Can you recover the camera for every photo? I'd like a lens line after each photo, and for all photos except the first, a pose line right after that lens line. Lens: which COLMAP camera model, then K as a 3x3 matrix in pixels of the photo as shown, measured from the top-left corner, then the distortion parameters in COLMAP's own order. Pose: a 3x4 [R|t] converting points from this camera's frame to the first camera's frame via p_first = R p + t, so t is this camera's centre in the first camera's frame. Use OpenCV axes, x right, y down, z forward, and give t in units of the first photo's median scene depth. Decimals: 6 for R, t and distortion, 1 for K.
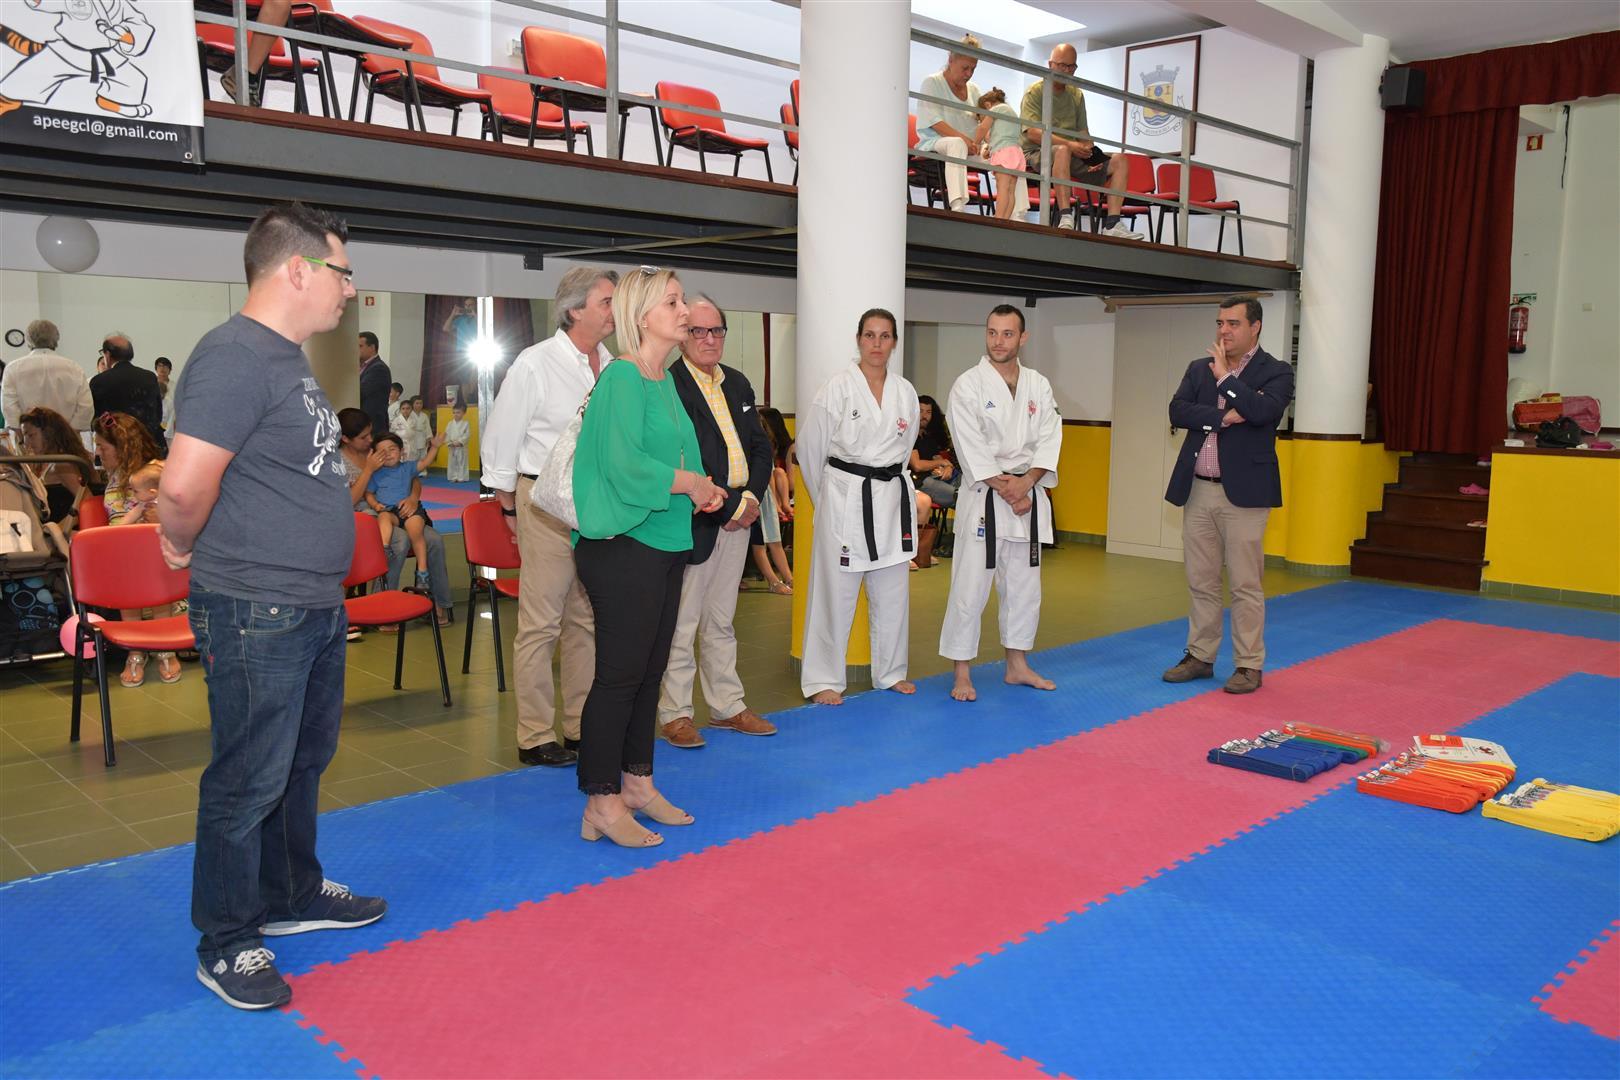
lens RADIAL K [[1356.6, 0, 810.3], [0, 1356.6, 507.6], [0, 0, 1]] dist [-0.074949, 0.146836]
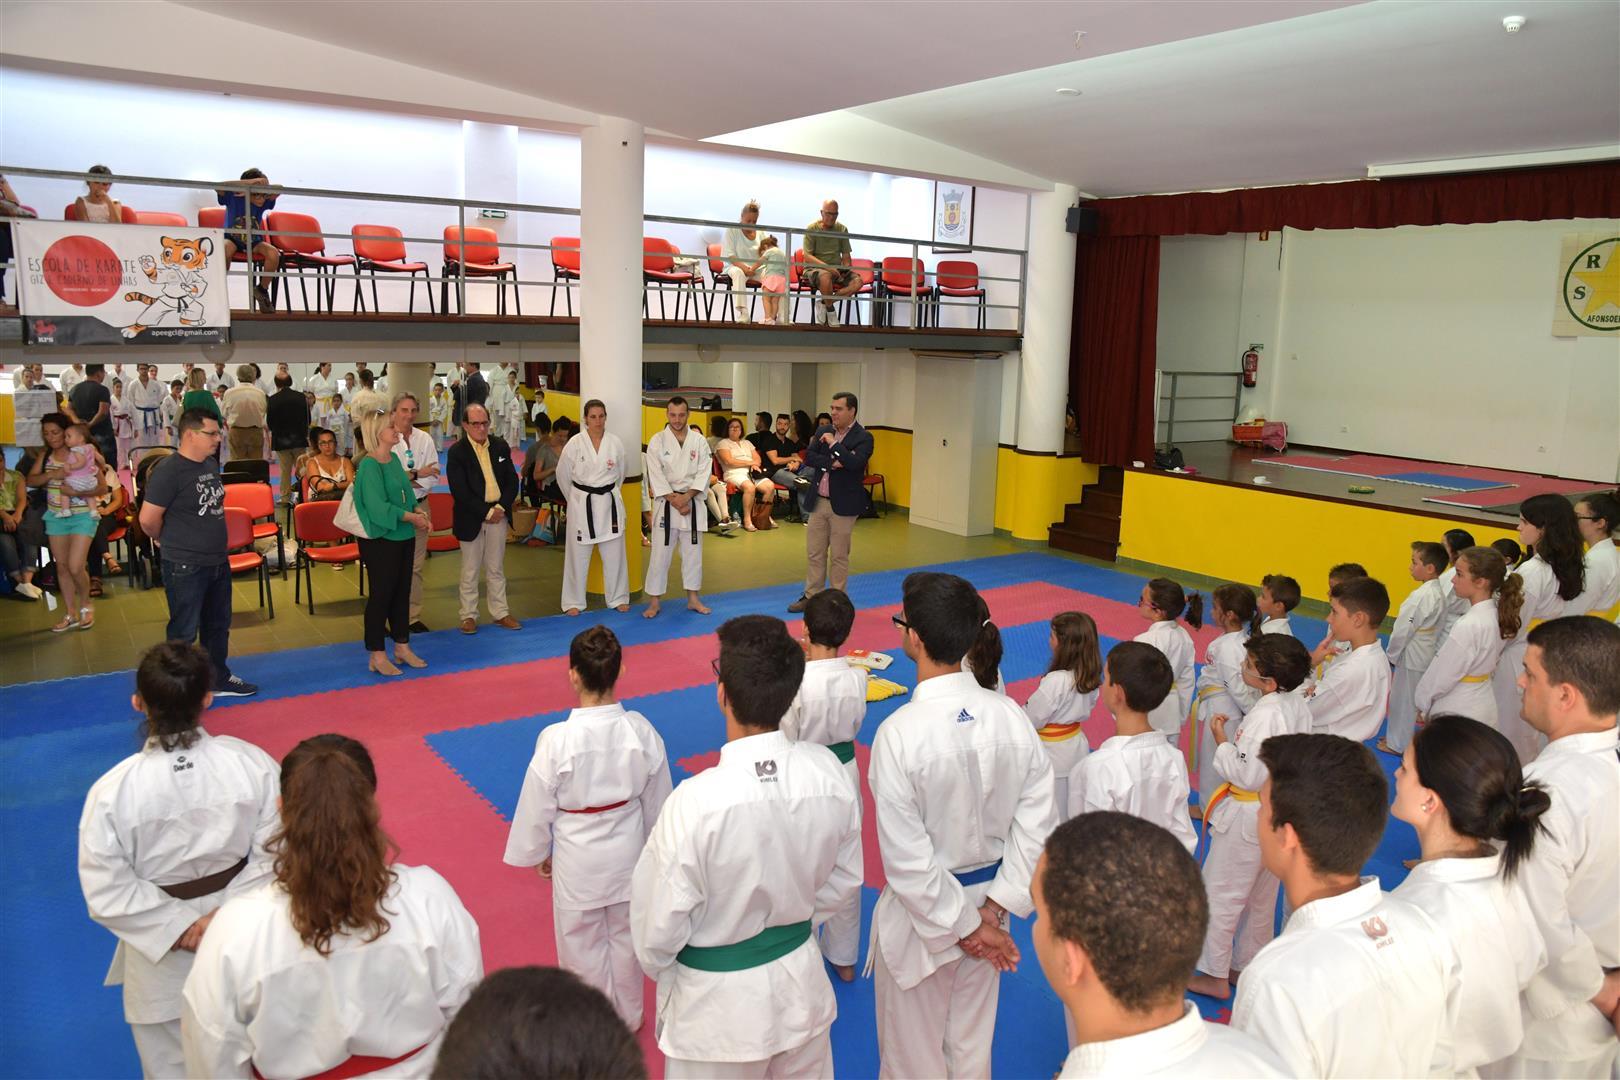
lens RADIAL K [[1143.3, 0, 805.4], [0, 1143.3, 514.5], [0, 0, 1]] dist [-0.128552, 0.090751]
pose [[0.987951, 0.039130, -0.149741, 0.560203], [-0.029603, 0.997425, 0.065327, -0.102147], [0.151912, -0.060107, 0.986565, -0.468893]]
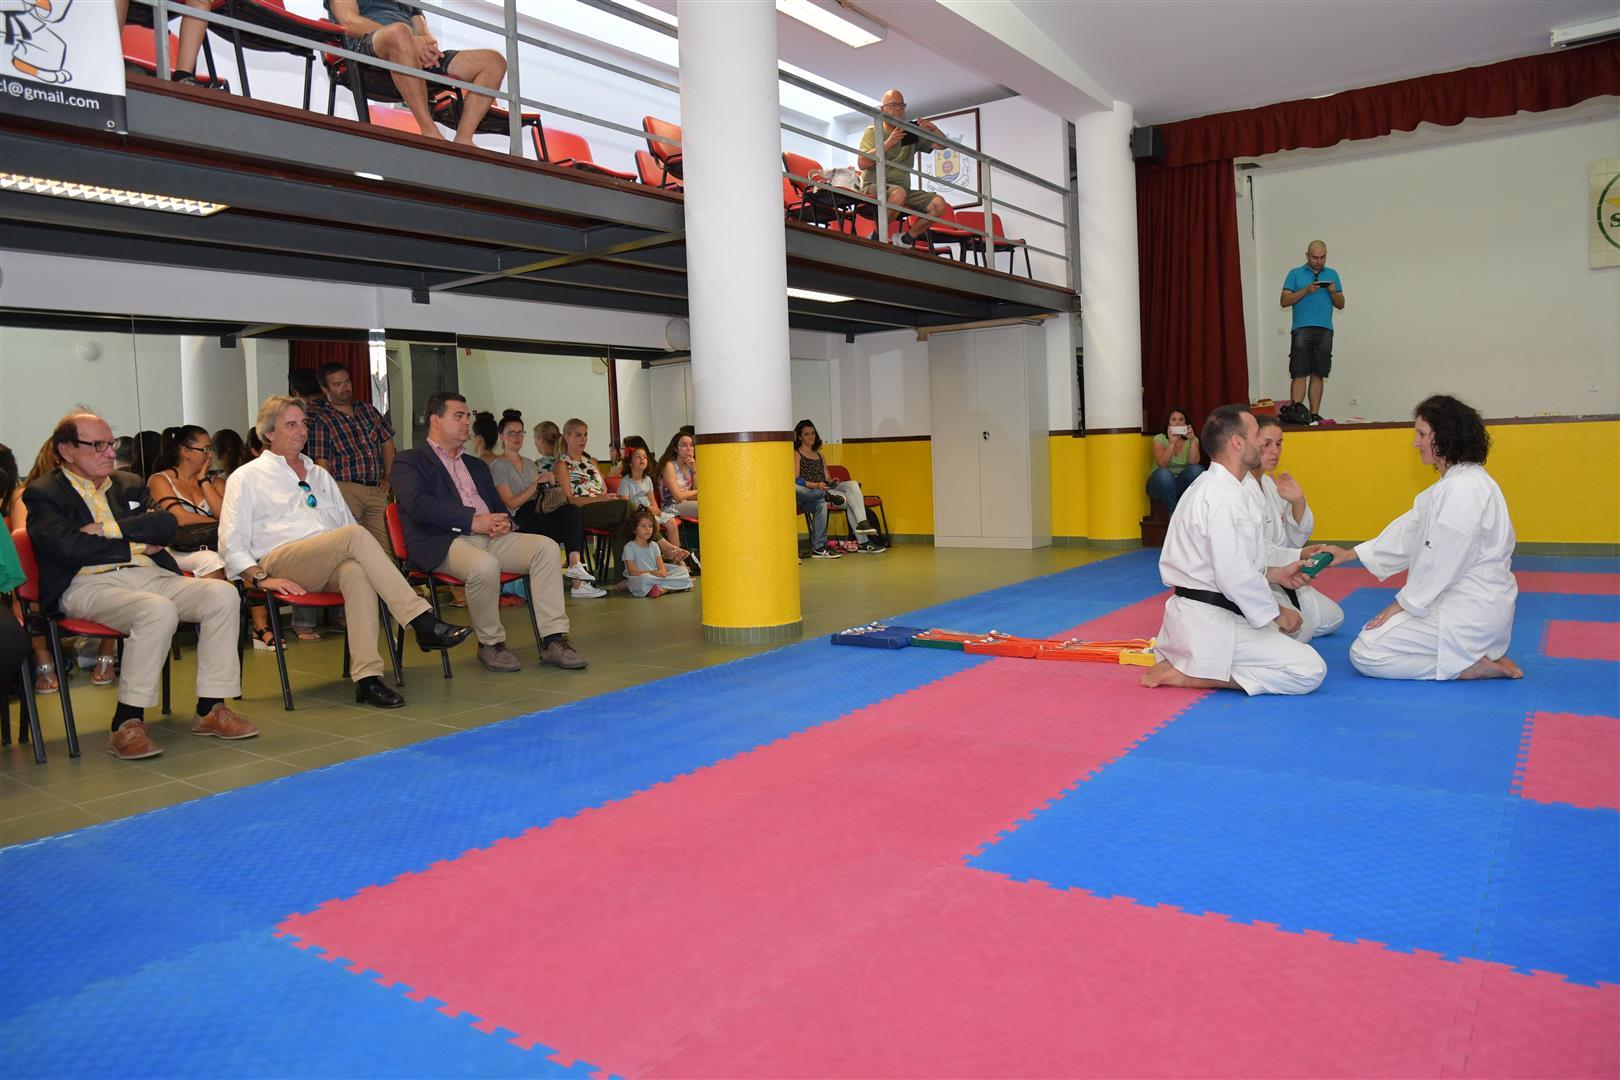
lens RADIAL K [[1143.3, 0, 805.4], [0, 1143.3, 514.5], [0, 0, 1]] dist [-0.128552, 0.090751]
pose [[0.984778, -0.062674, 0.162123, -0.084154], [0.070442, 0.996605, -0.042618, 0.074237], [-0.158902, 0.053390, 0.985850, 0.108791]]
